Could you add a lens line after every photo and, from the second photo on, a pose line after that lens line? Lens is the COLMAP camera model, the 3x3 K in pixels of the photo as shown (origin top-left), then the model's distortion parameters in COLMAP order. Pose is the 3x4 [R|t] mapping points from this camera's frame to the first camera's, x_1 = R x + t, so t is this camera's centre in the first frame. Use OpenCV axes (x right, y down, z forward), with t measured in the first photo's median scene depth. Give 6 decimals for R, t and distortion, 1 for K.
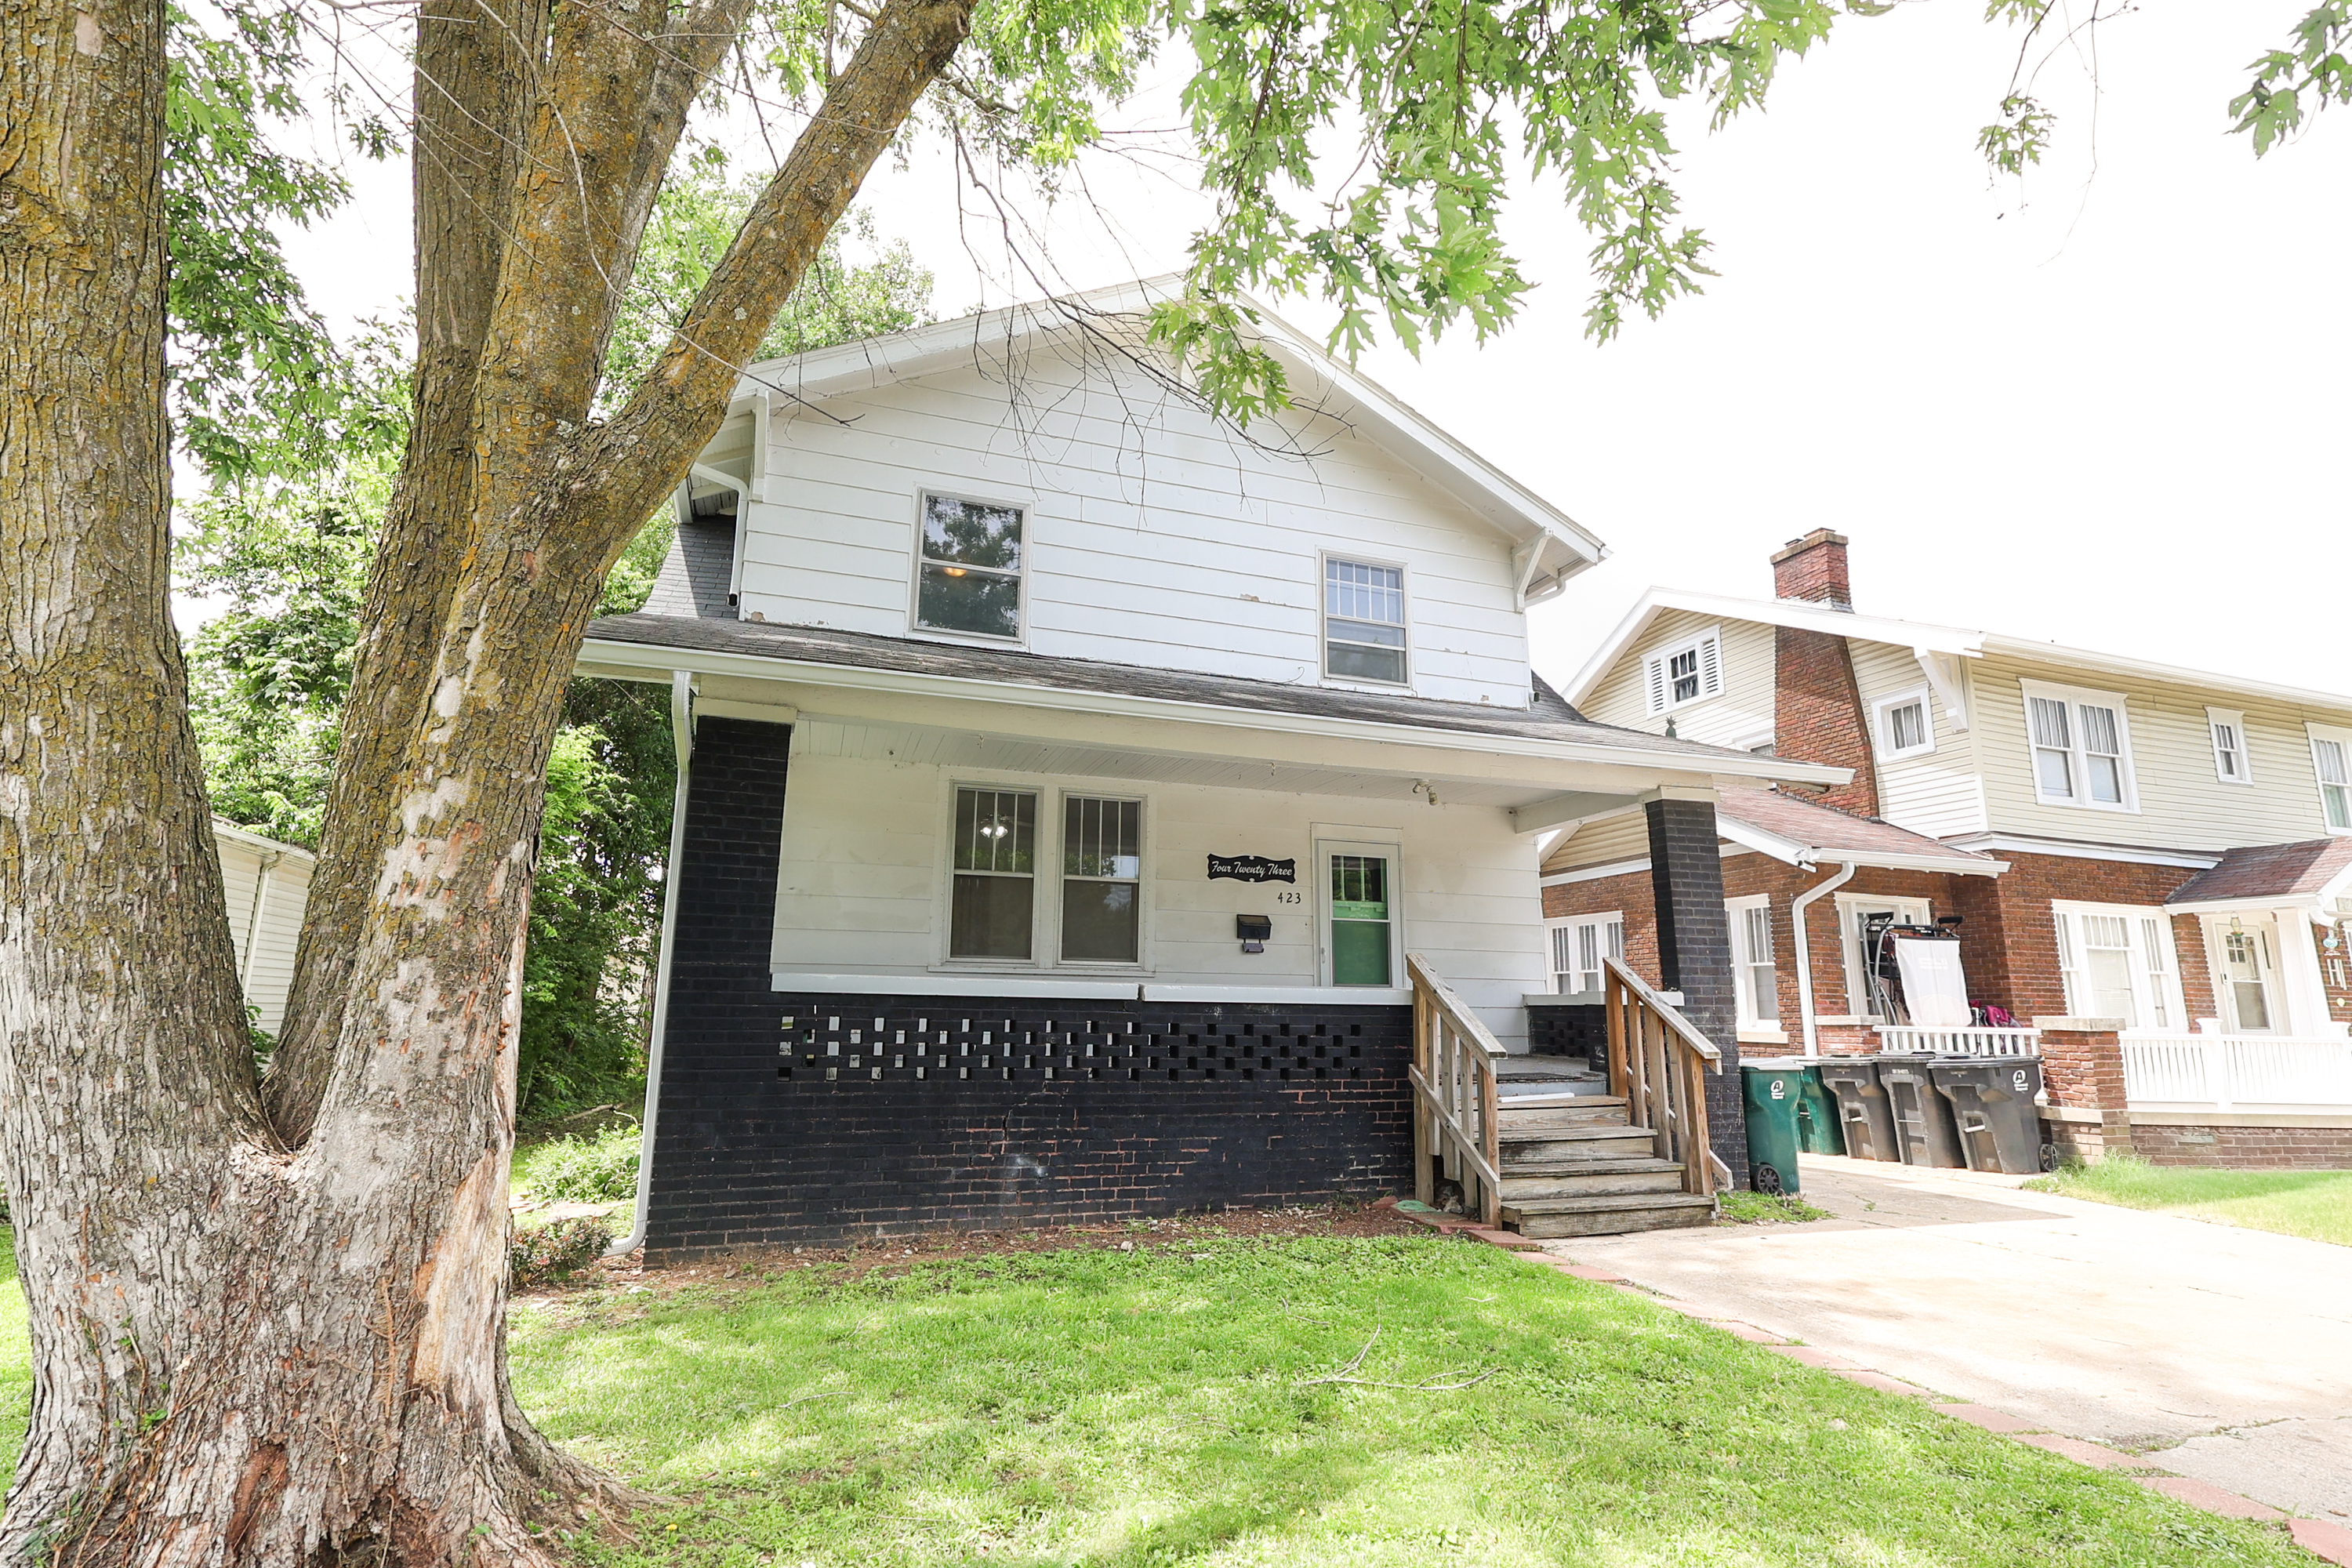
lens RADIAL K [[1095.2, 0, 1190.2], [0, 1095.2, 797.1], [0, 0, 1]] dist [-0.008593, 0.001046]
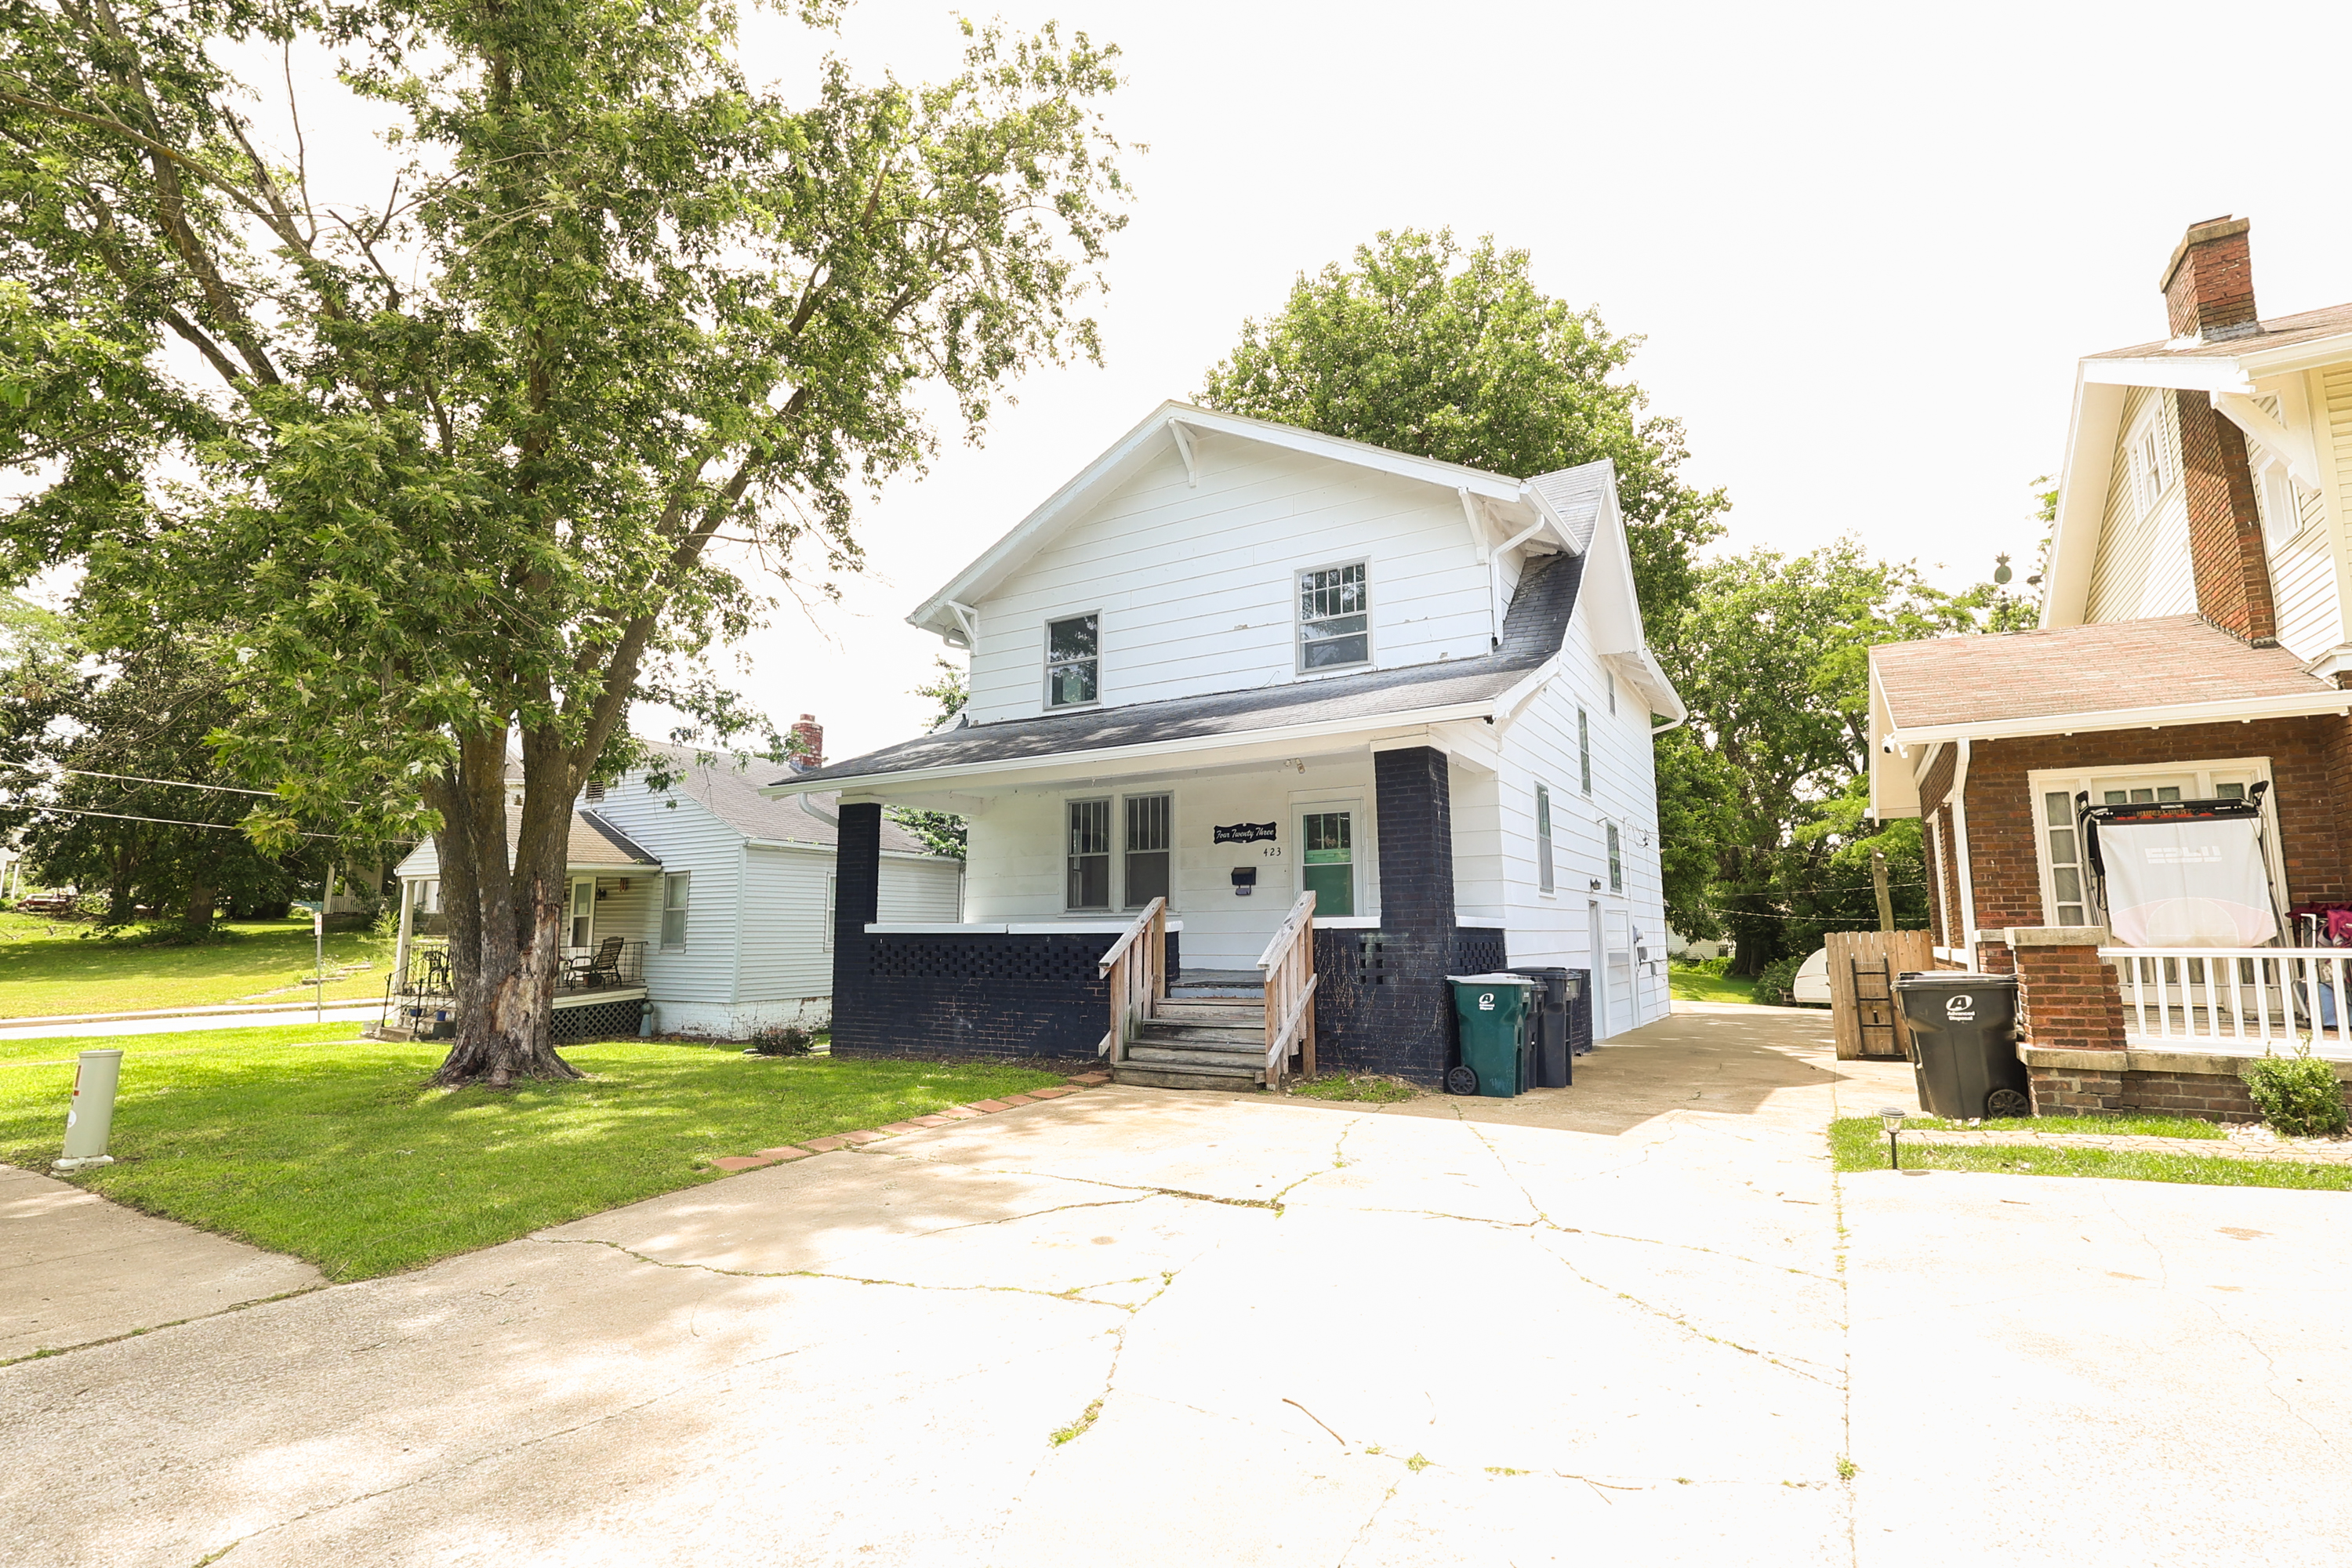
lens RADIAL K [[1095.2, 0, 1190.6], [0, 1095.2, 781.5], [0, 0, 1]] dist [-0.008593, 0.001046]
pose [[0.647622, -0.123843, -0.751830, 1.098350], [0.156161, 0.987331, -0.028119, 0.032324], [0.745788, -0.099196, 0.658757, 0.075063]]
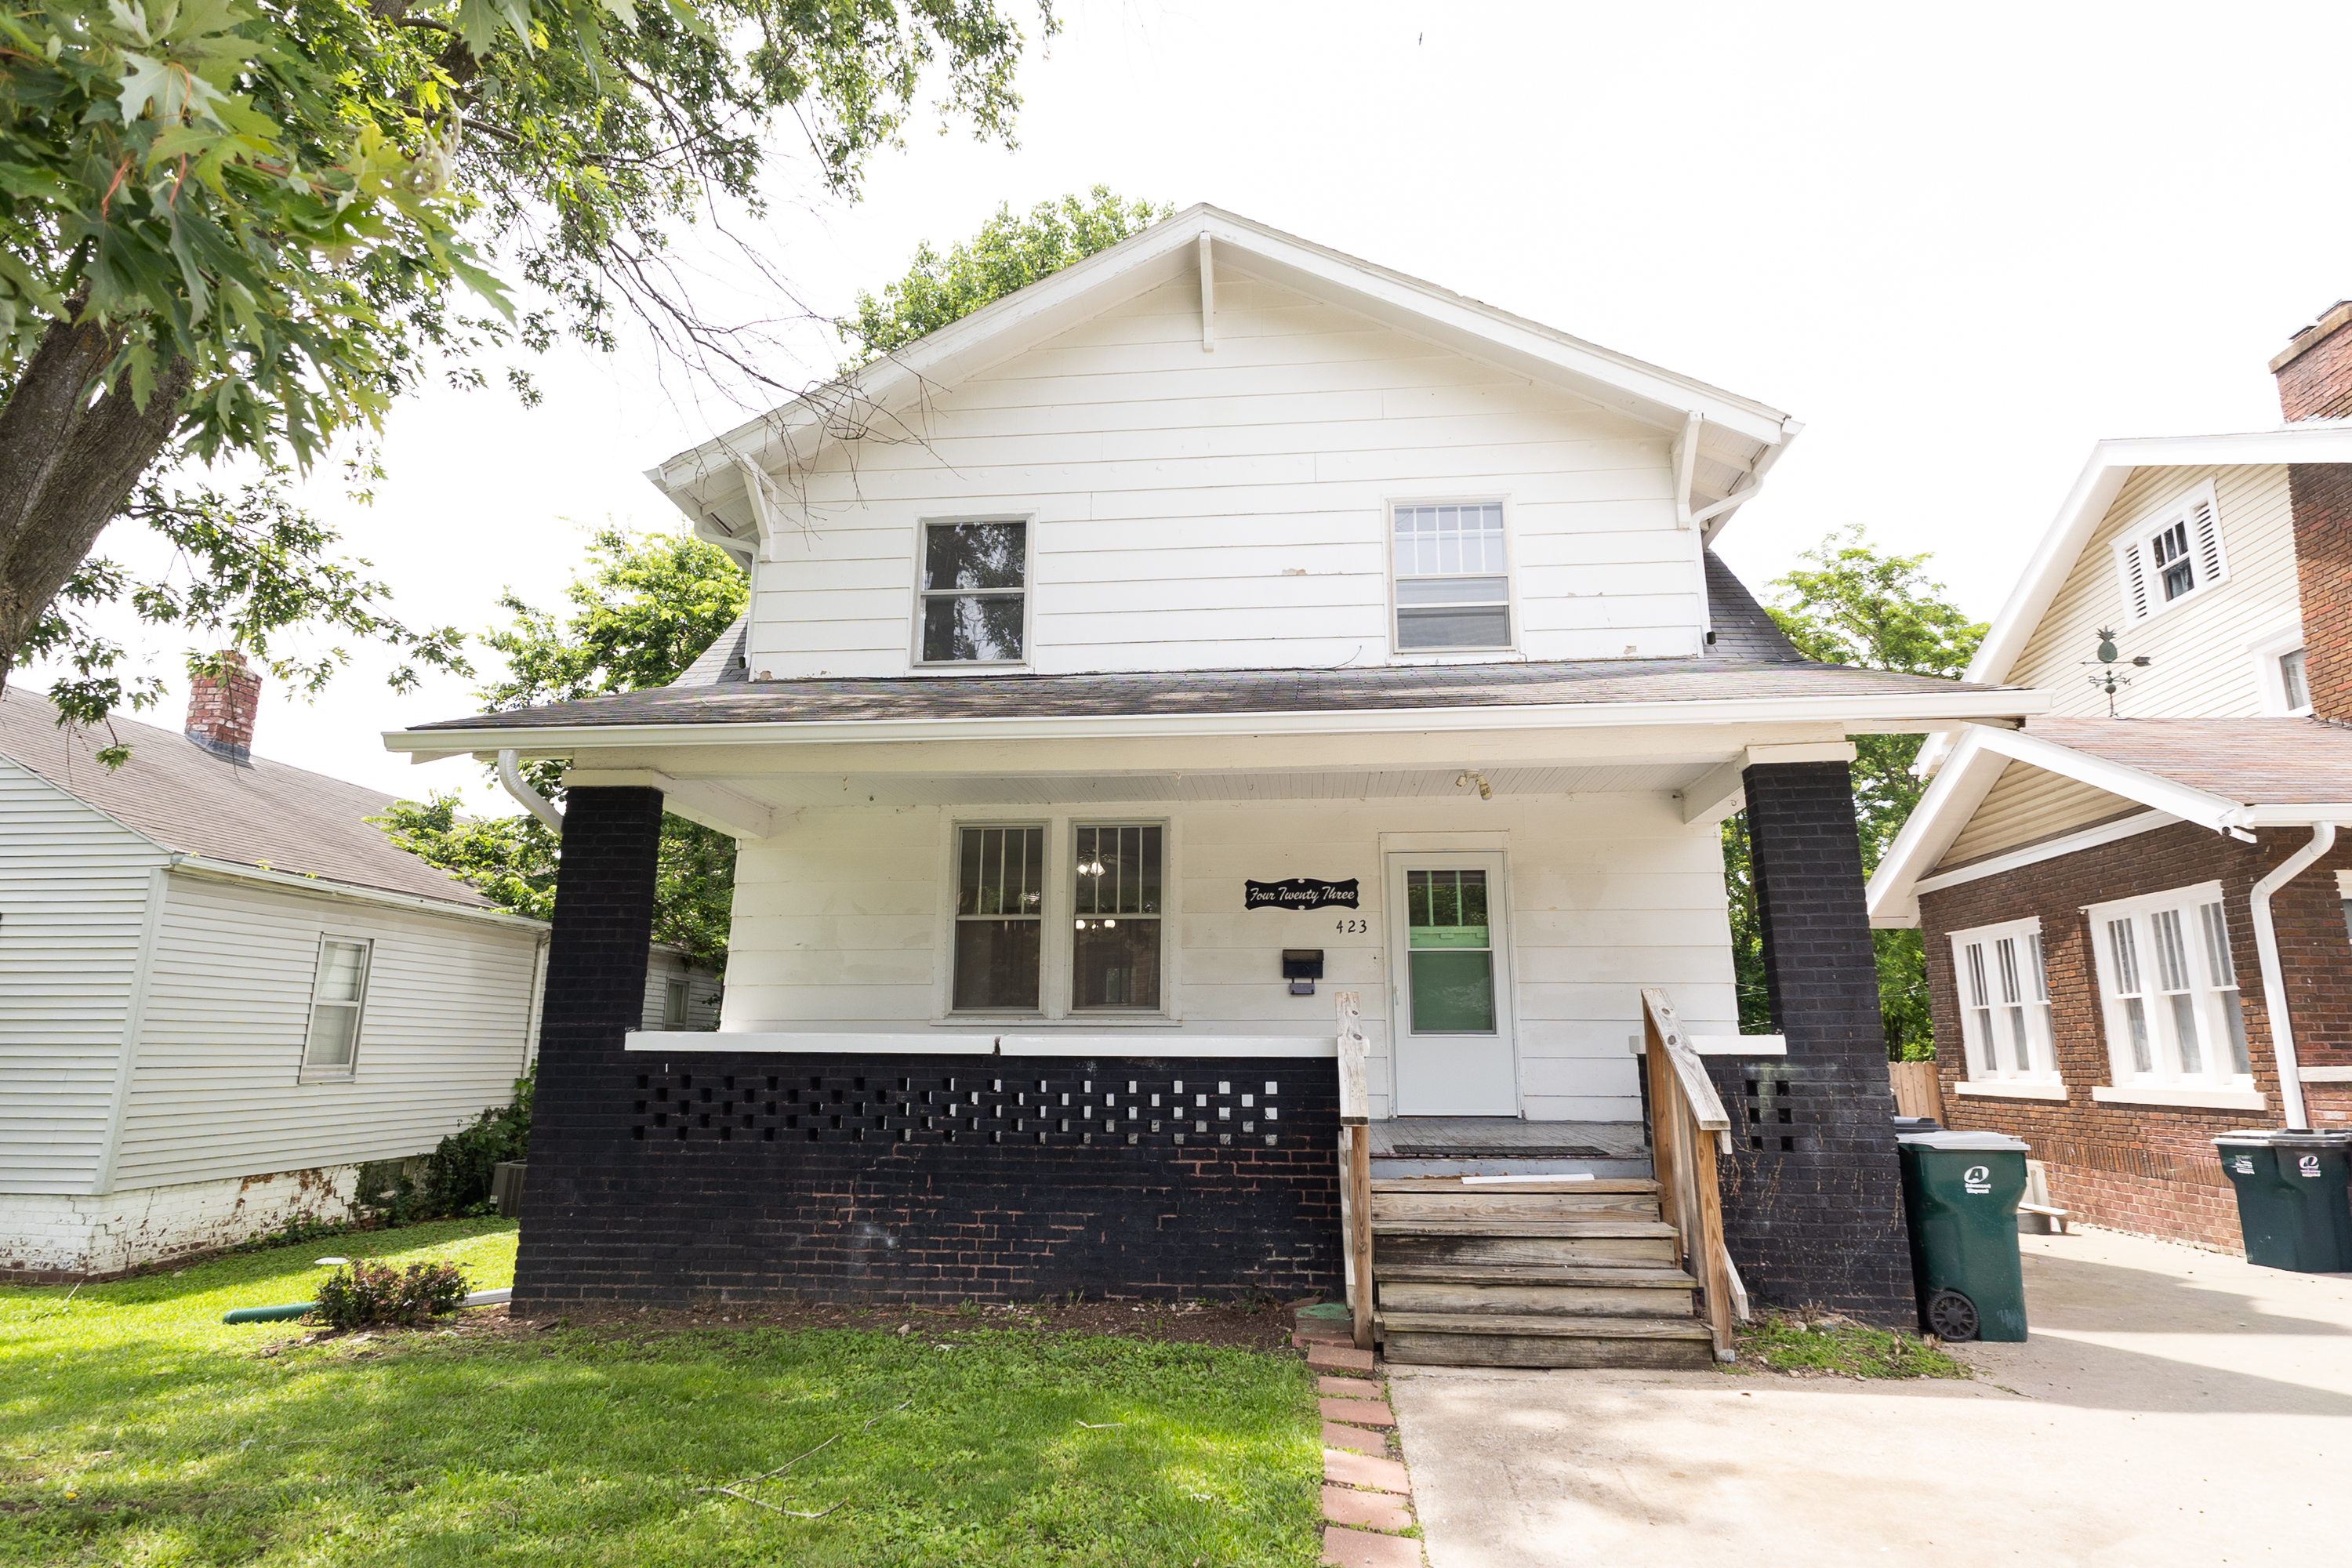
lens RADIAL K [[1270.5, 0, 1192.8], [0, 1270.5, 779.3], [0, 0, 1]] dist [0.002342, -0.001025]
pose [[0.911590, -0.097259, -0.399431, 0.399672], [0.084457, 0.995193, -0.049573, 0.020429], [0.402333, 0.011455, 0.915422, 0.084950]]
